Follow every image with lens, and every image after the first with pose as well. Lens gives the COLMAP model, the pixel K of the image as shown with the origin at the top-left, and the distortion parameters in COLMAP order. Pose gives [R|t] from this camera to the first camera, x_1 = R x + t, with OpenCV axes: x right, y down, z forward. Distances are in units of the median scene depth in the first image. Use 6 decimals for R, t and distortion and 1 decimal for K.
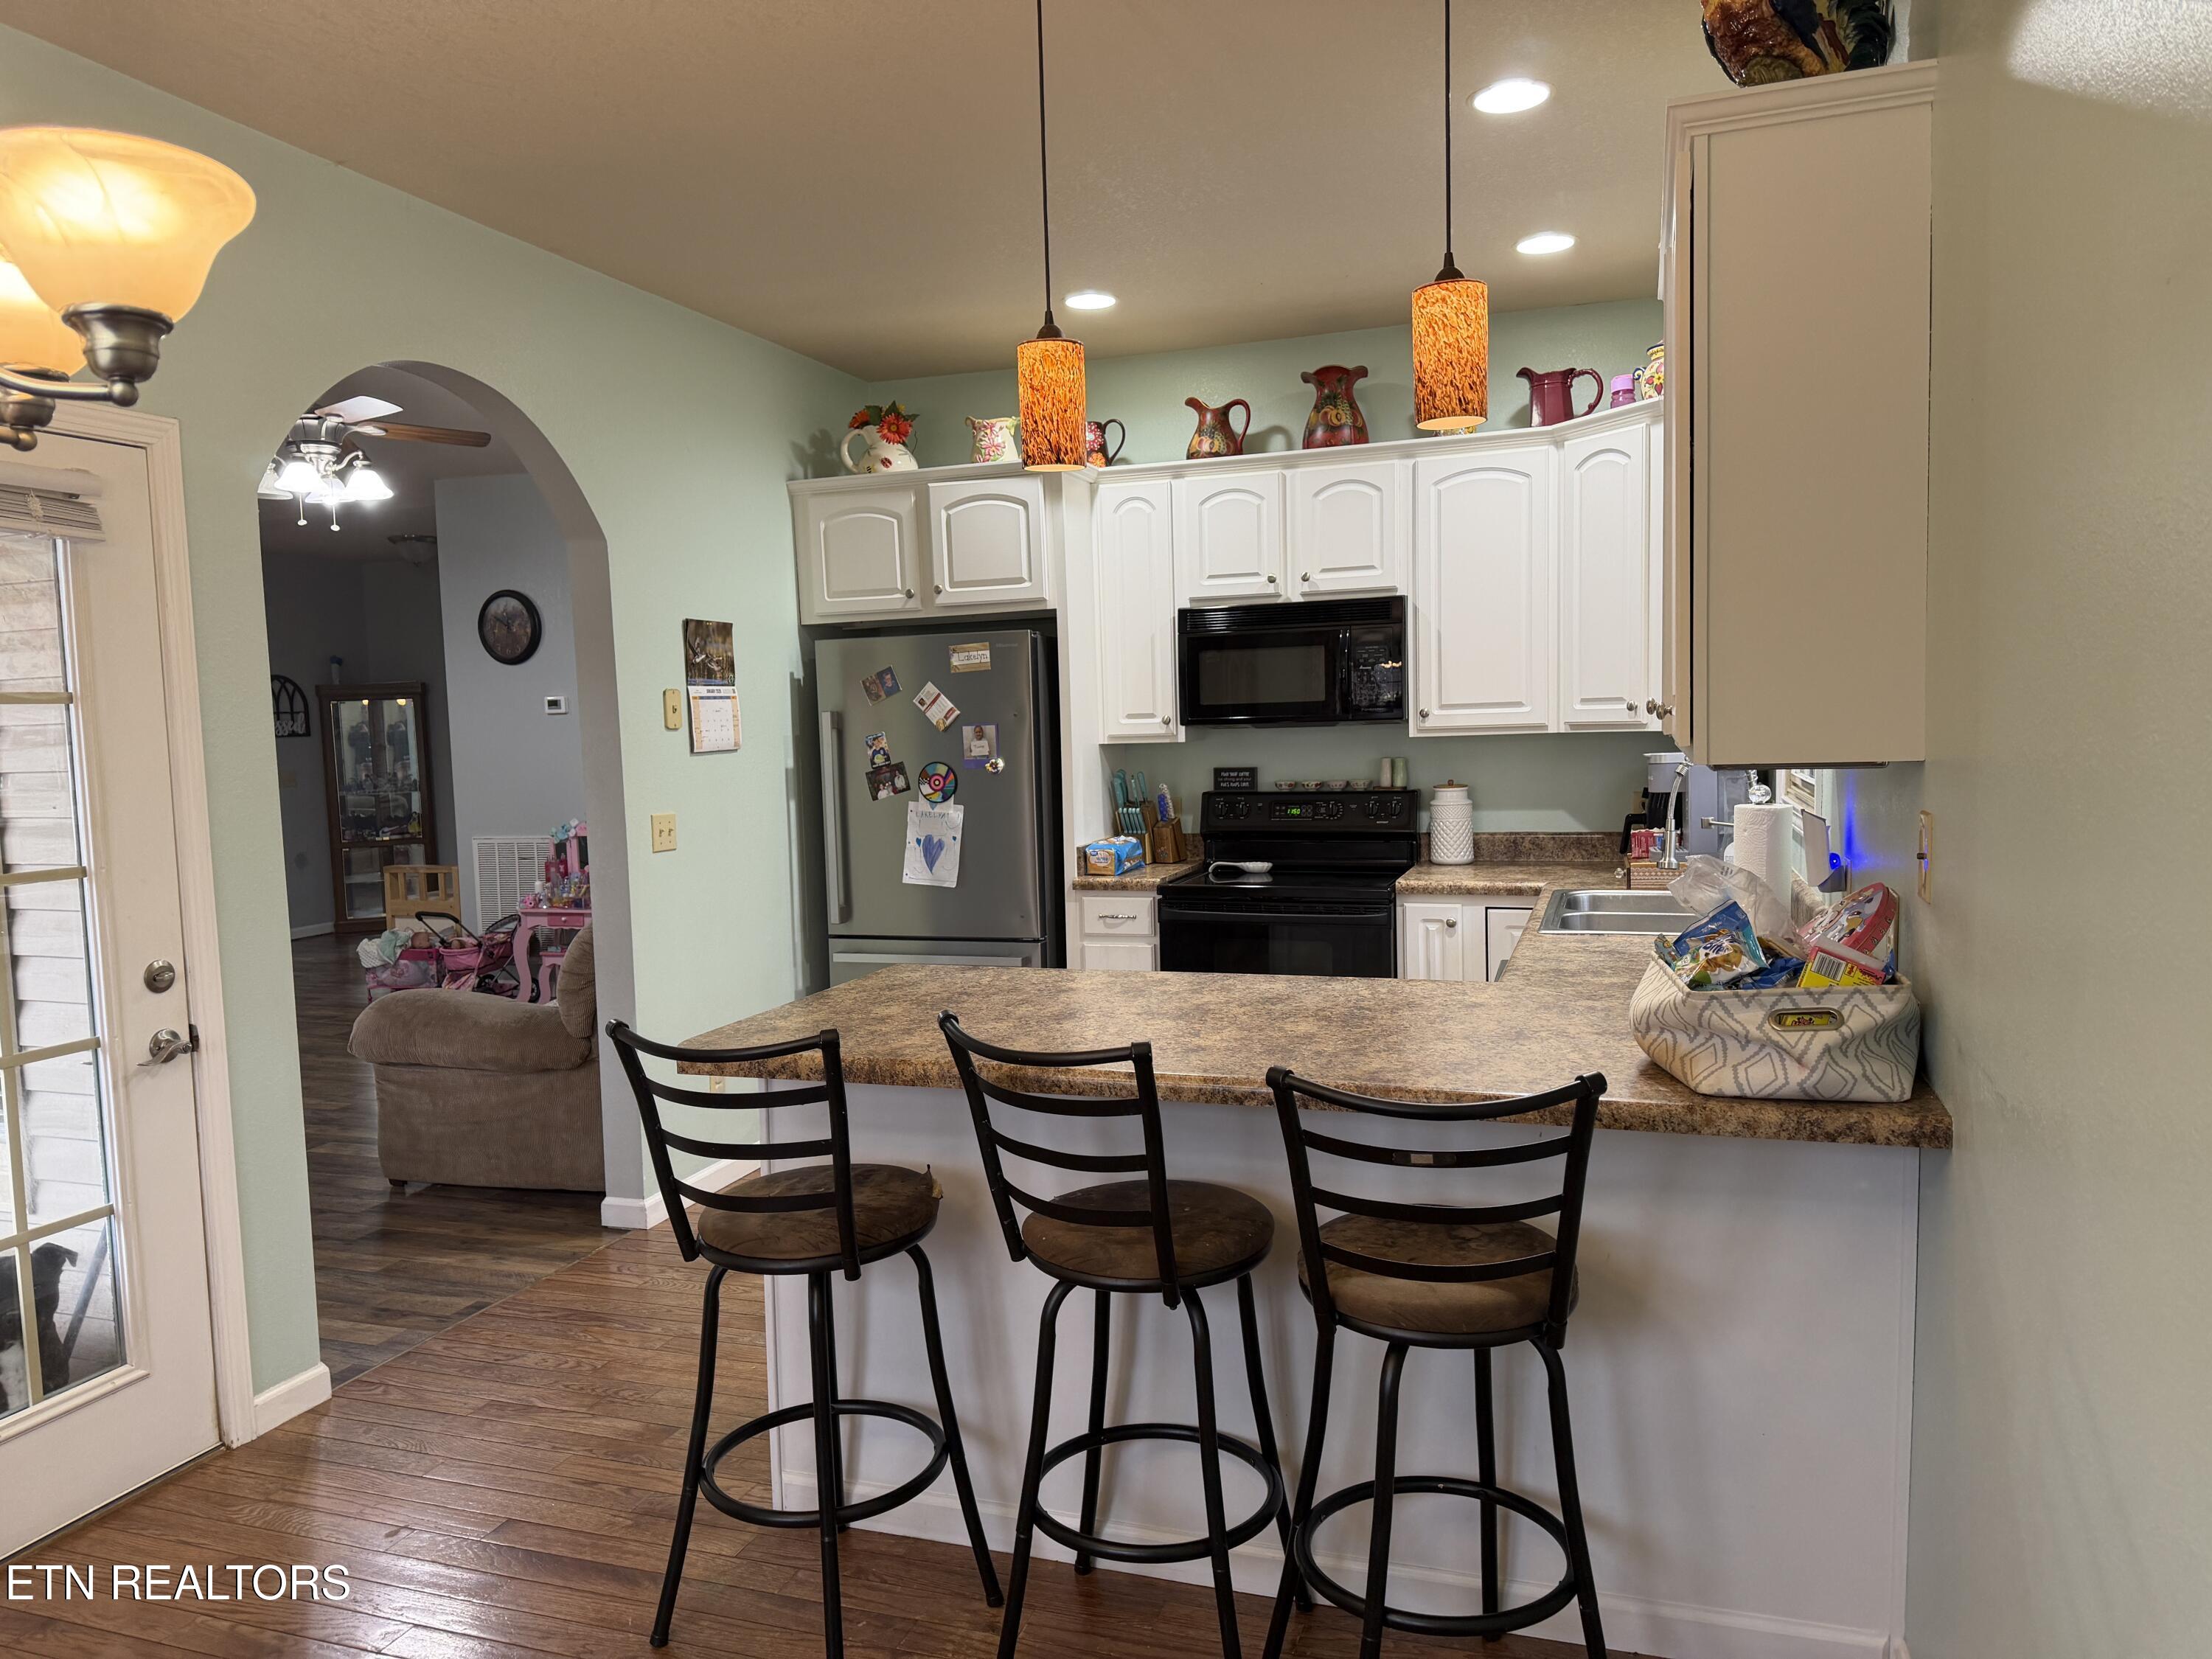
lens RADIAL K [[1532.1, 0, 1106.0], [0, 1532.1, 829.5], [0, 0, 1]] dist [0.135575, -0.244987]
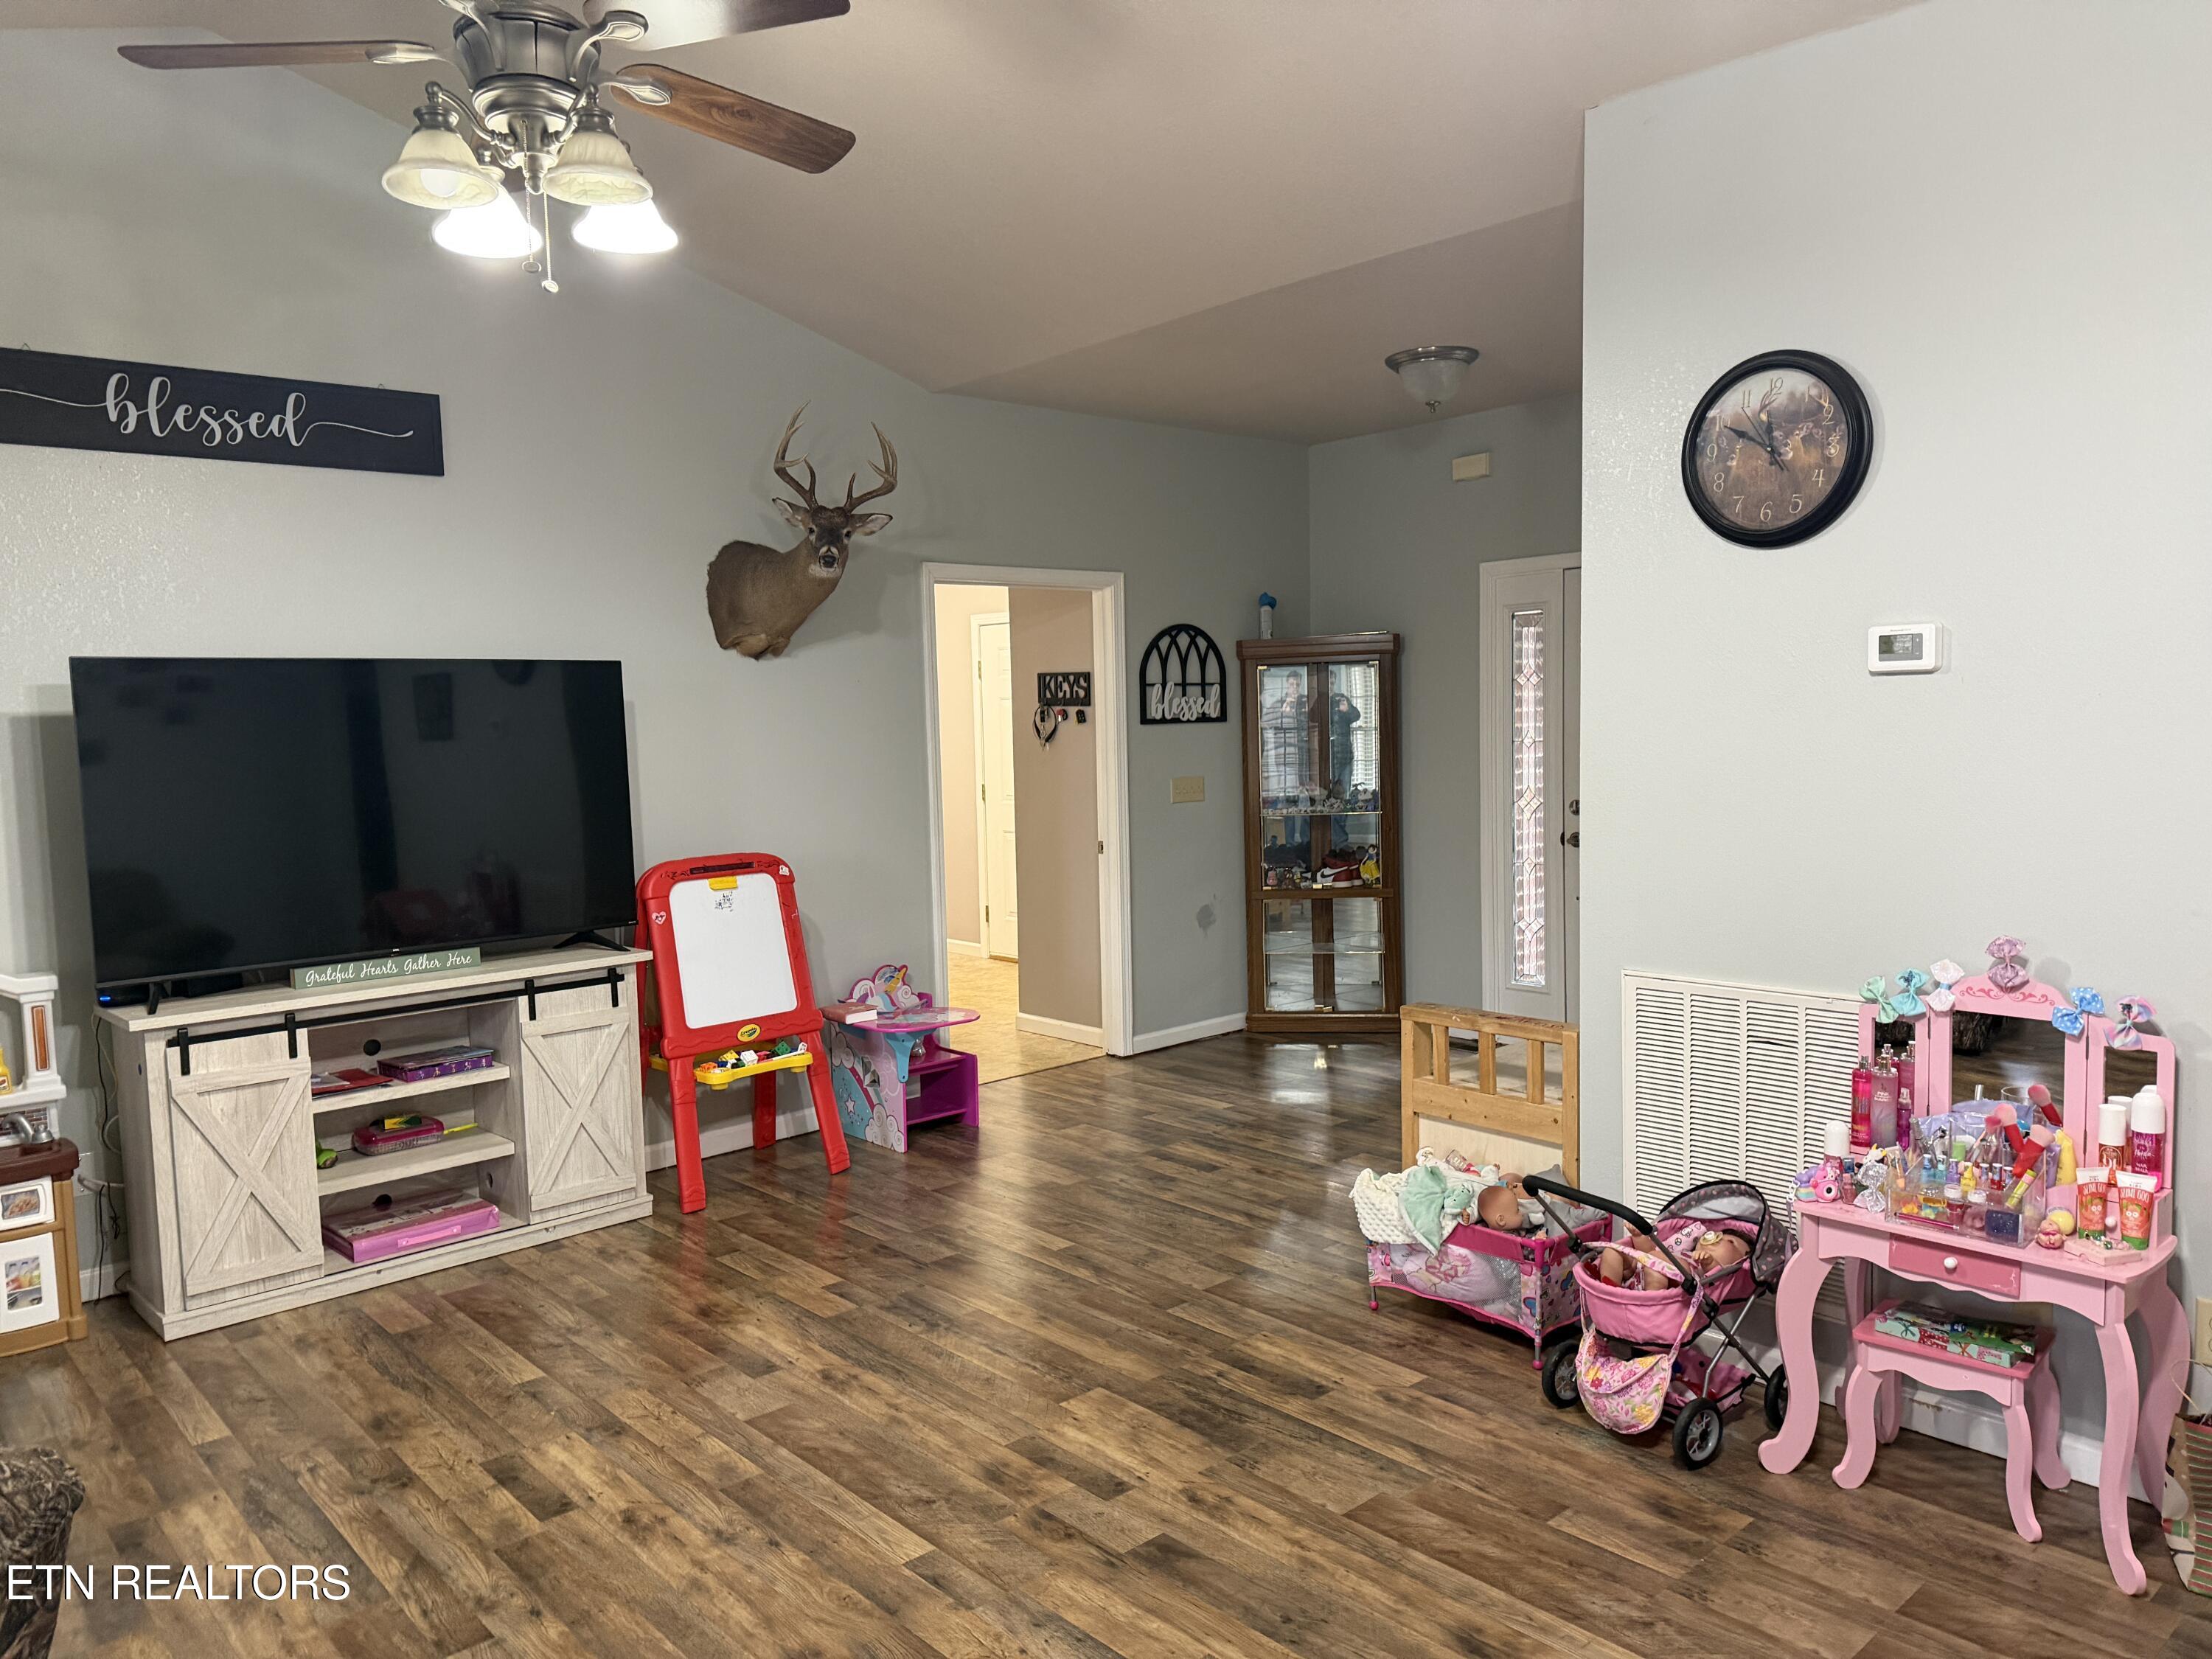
lens RADIAL K [[1541.2, 0, 1102.3], [0, 1541.2, 830.3], [0, 0, 1]] dist [0.105687, -0.144477]
pose [[0.873907, 0.047068, -0.483808, -0.330065], [-0.041512, 0.998891, 0.022195, -0.036439], [0.484316, 0.000687, 0.874893, 0.567572]]
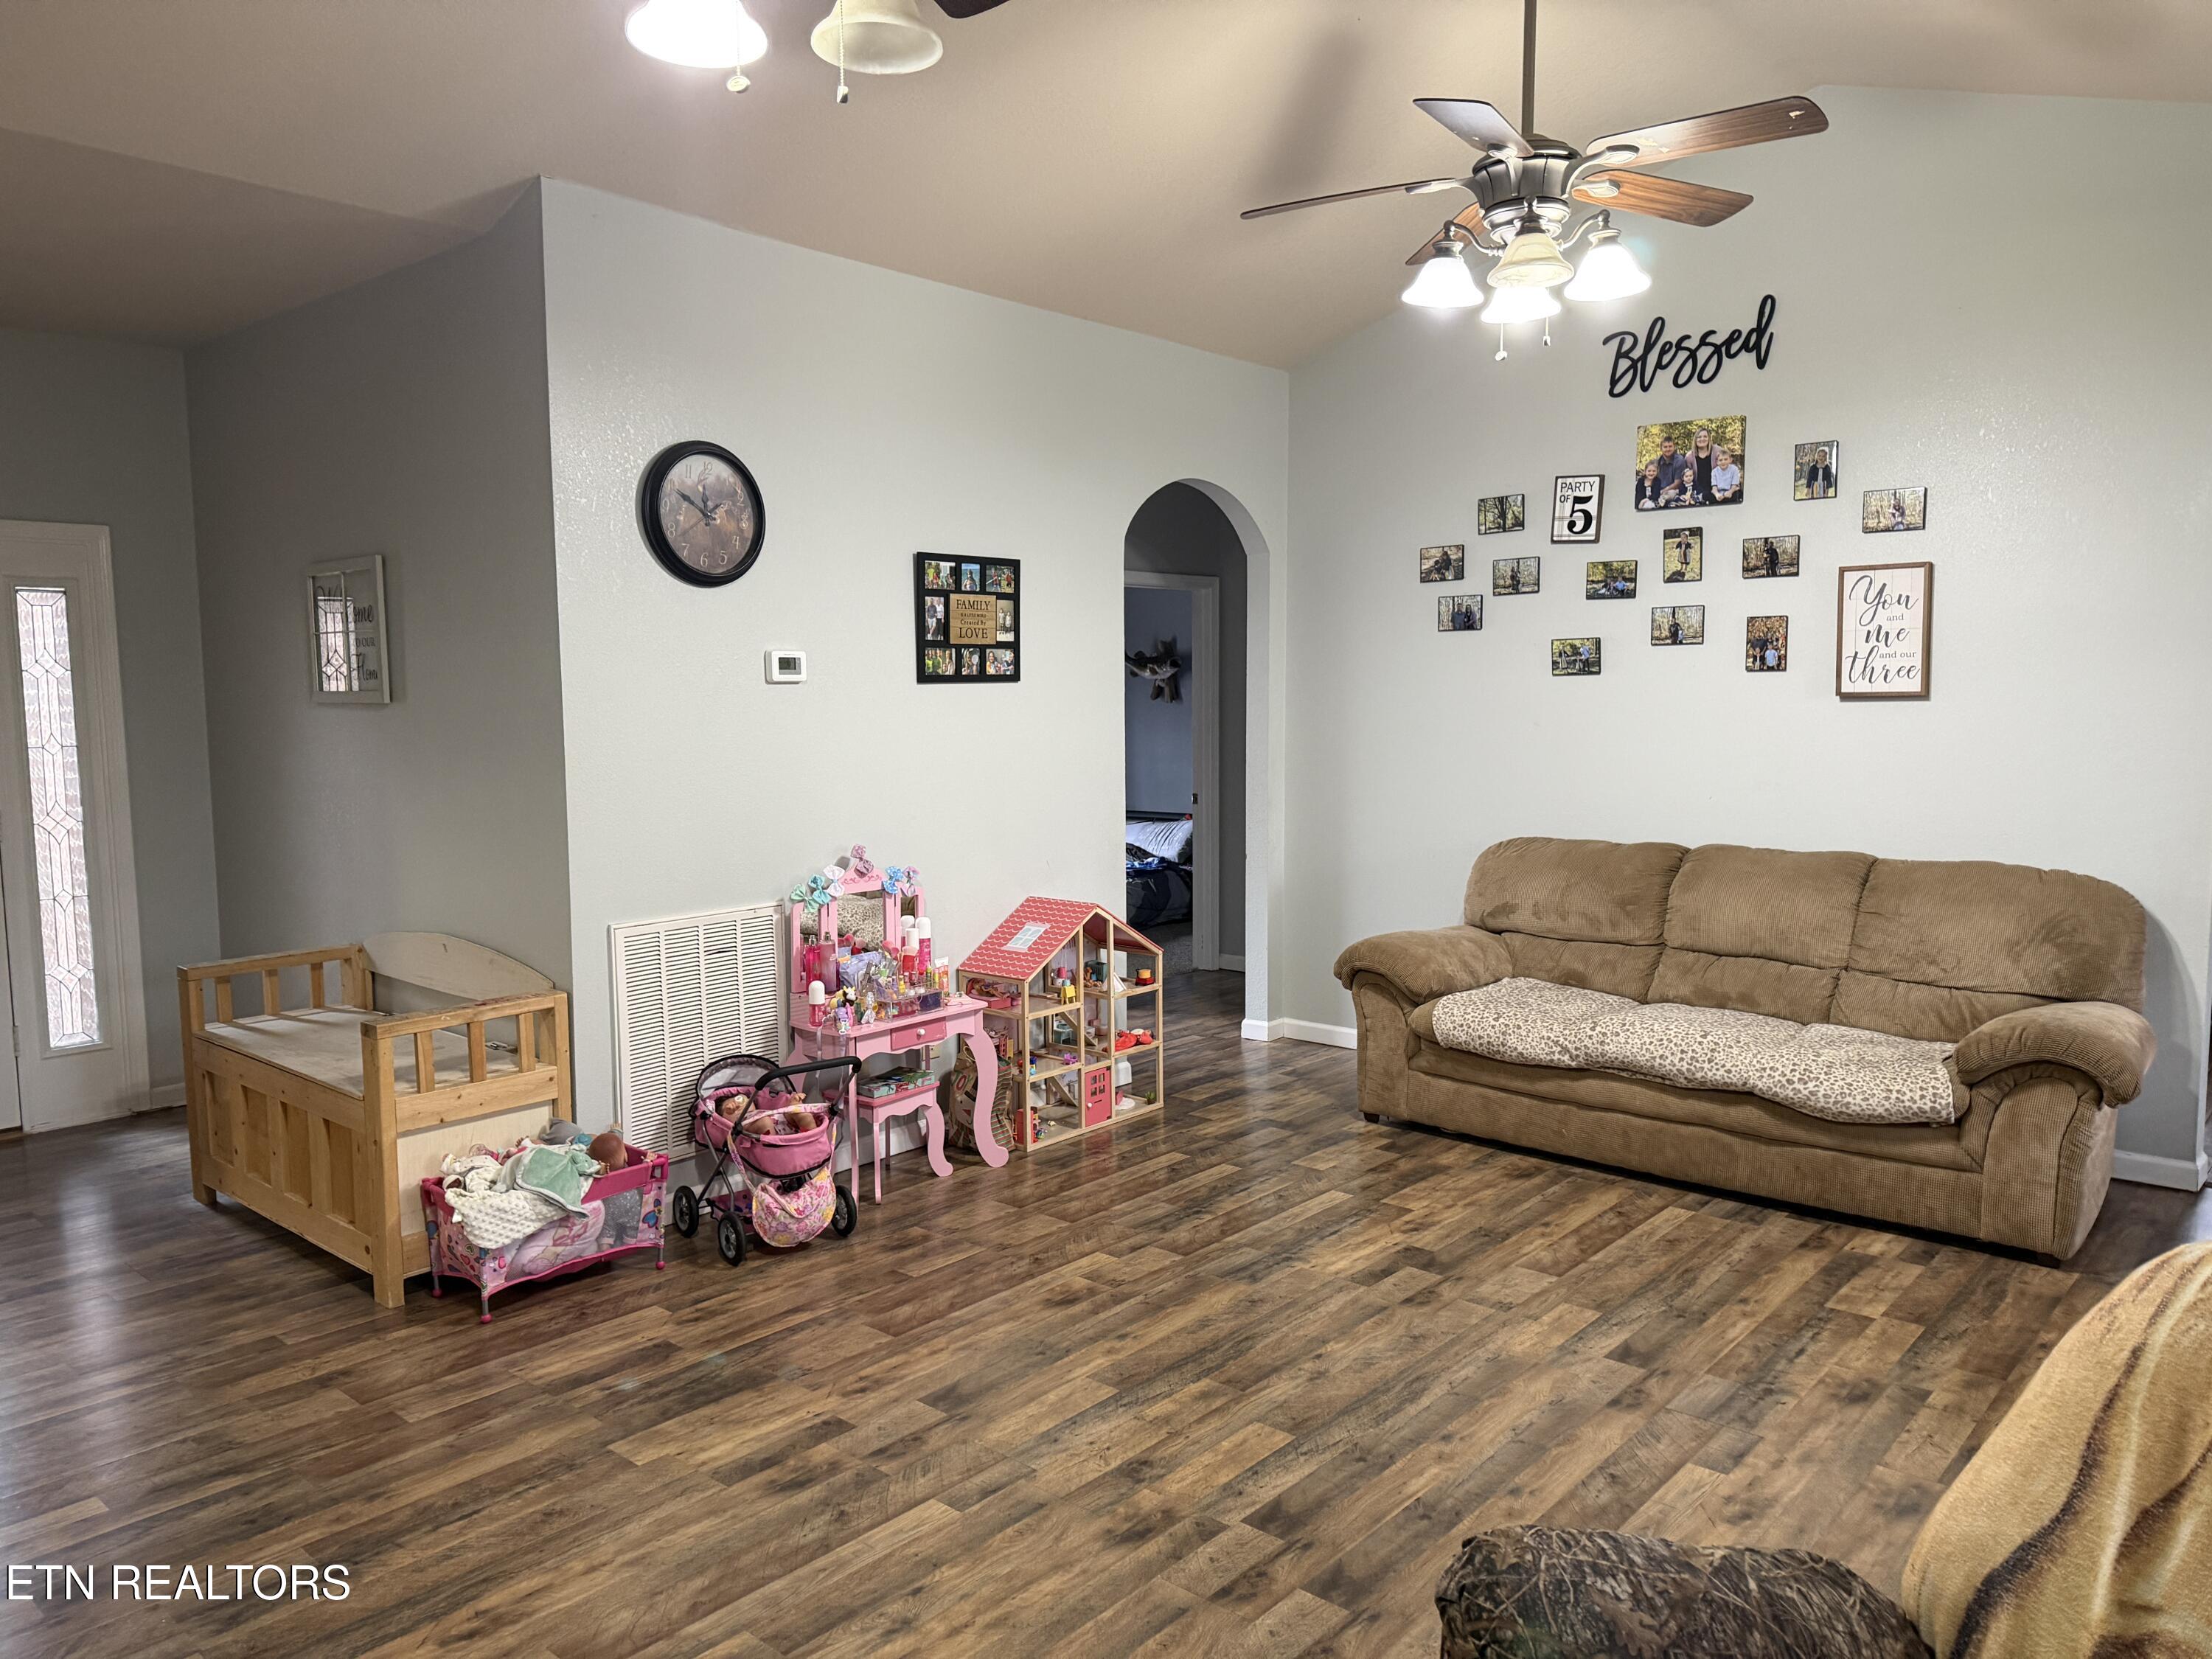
lens RADIAL K [[1541.2, 0, 1102.3], [0, 1541.2, 830.3], [0, 0, 1]] dist [0.105687, -0.144477]
pose [[0.387562, -0.055155, 0.920192, -0.807036], [0.068884, 0.997151, 0.030756, -0.029964], [-0.919267, 0.051466, 0.390257, 0.665160]]
